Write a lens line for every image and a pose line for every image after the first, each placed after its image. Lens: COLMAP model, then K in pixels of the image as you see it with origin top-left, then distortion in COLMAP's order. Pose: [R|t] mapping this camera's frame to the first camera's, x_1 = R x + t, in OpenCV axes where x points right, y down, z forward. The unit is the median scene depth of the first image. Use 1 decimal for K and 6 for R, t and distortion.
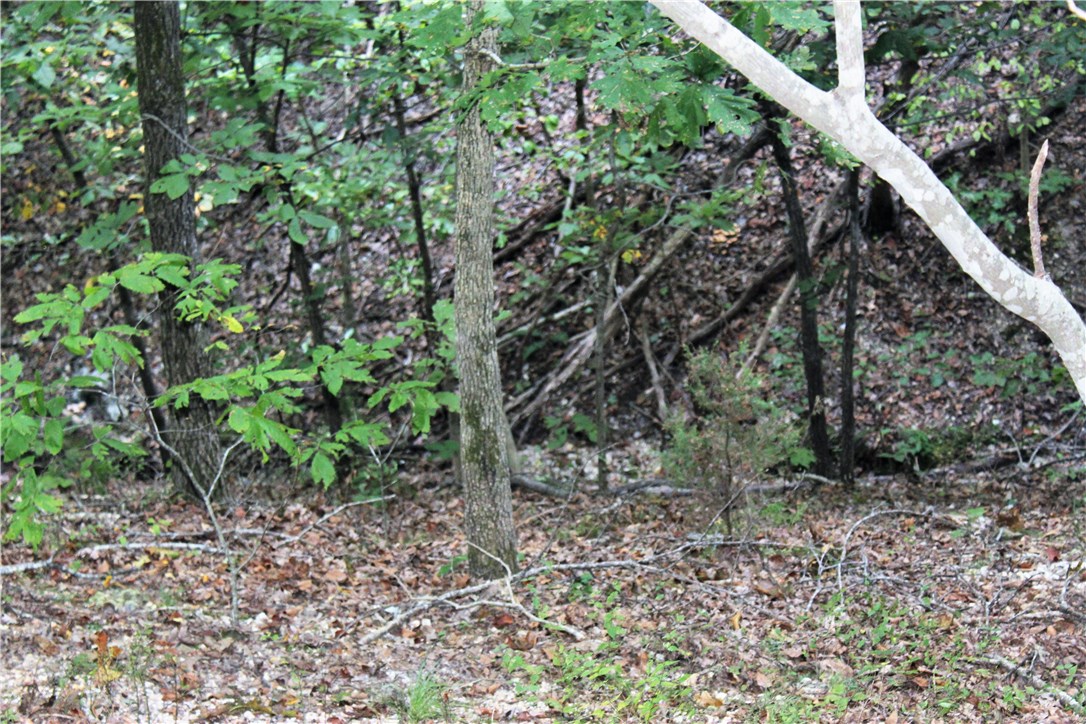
lens RADIAL K [[1778.6, 0, 544.1], [0, 1778.6, 362.3], [0, 0, 1]] dist [-0.002983, 0.000000]
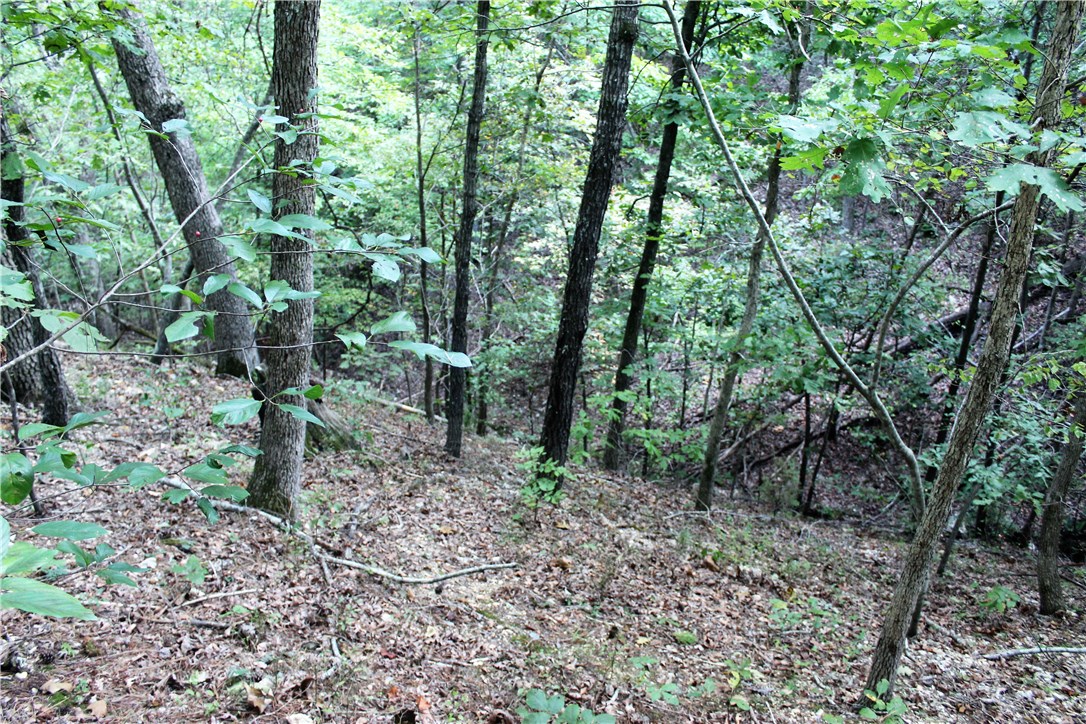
lens RADIAL K [[900.3, 0, 542.3], [0, 900.3, 363.1], [0, 0, 1]] dist [-0.009231, -0.009188]
pose [[0.972167, 0.227472, -0.056114, -0.274260], [-0.233221, 0.962426, -0.139086, 0.153556], [0.022367, 0.148302, 0.988689, -0.653627]]
